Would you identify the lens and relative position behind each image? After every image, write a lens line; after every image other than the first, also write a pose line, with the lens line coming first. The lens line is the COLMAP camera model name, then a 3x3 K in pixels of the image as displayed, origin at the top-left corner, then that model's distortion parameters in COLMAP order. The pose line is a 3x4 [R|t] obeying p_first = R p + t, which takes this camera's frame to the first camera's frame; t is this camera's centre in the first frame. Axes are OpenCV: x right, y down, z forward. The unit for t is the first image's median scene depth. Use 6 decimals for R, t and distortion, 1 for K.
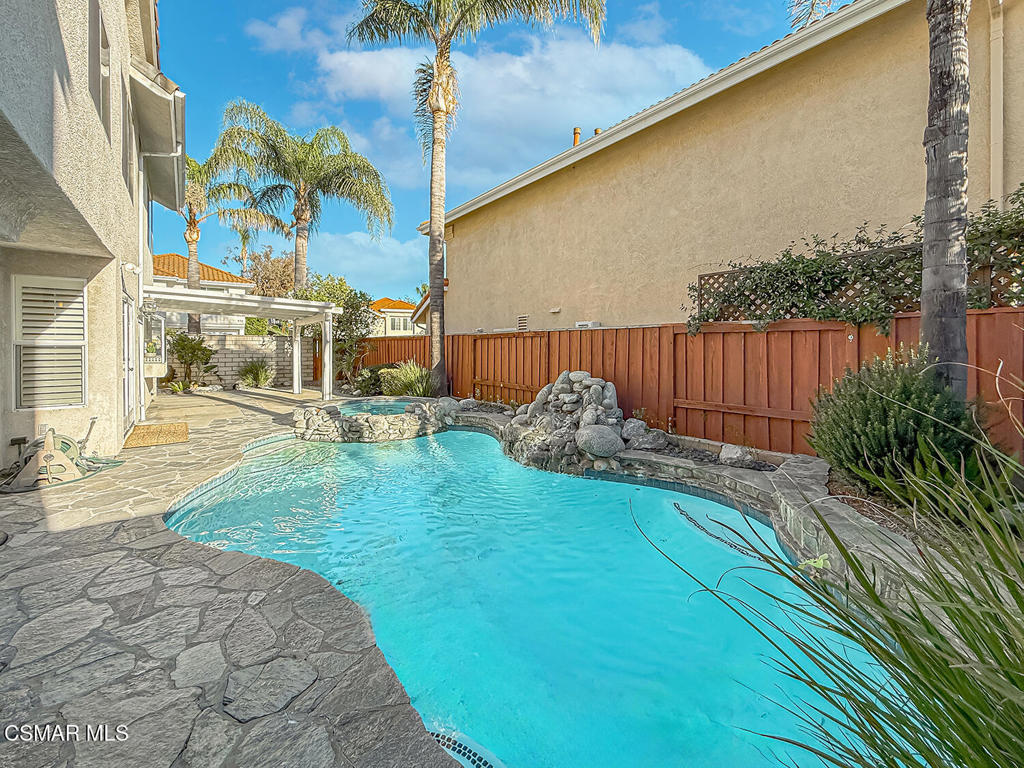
lens RADIAL K [[433.7, 0, 512.0], [0, 433.7, 384.0], [0, 0, 1]] dist [-0.000742, -0.000027]
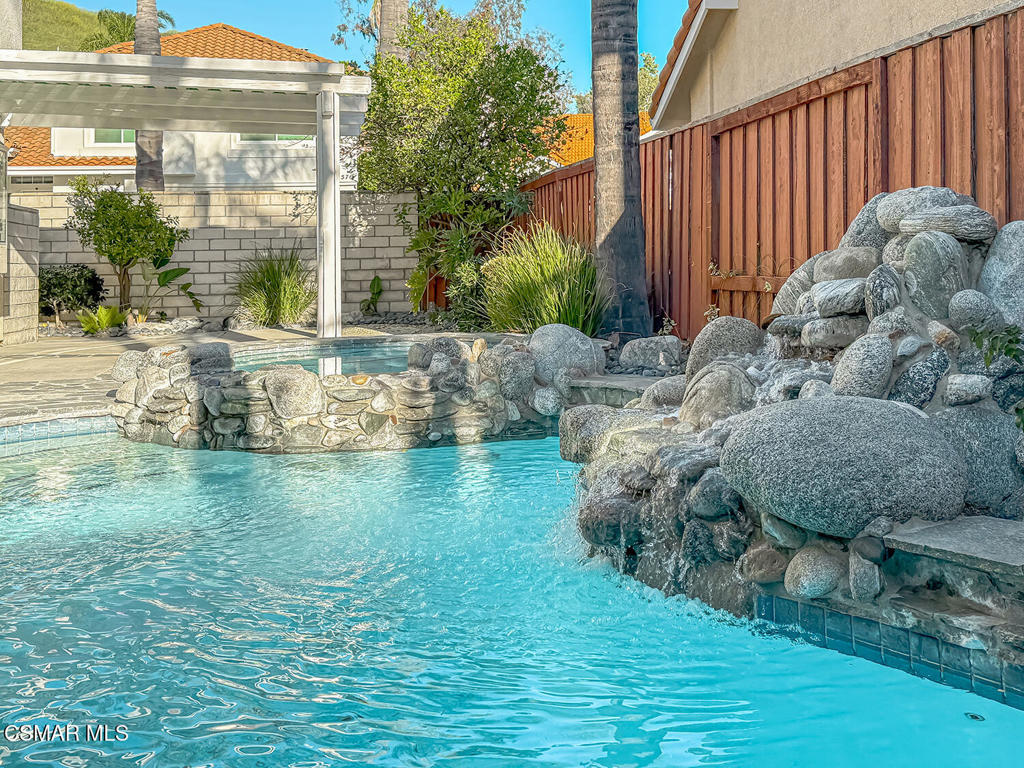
lens RADIAL K [[1228.5, 0, 512.0], [0, 1228.5, 384.0], [0, 0, 1]] dist [0.084704, -0.006860]
pose [[0.887132, 0.026909, -0.460730, 0.231160], [-0.014552, 0.999433, 0.030351, 0.050600], [0.461286, -0.020220, 0.887021, 0.256391]]
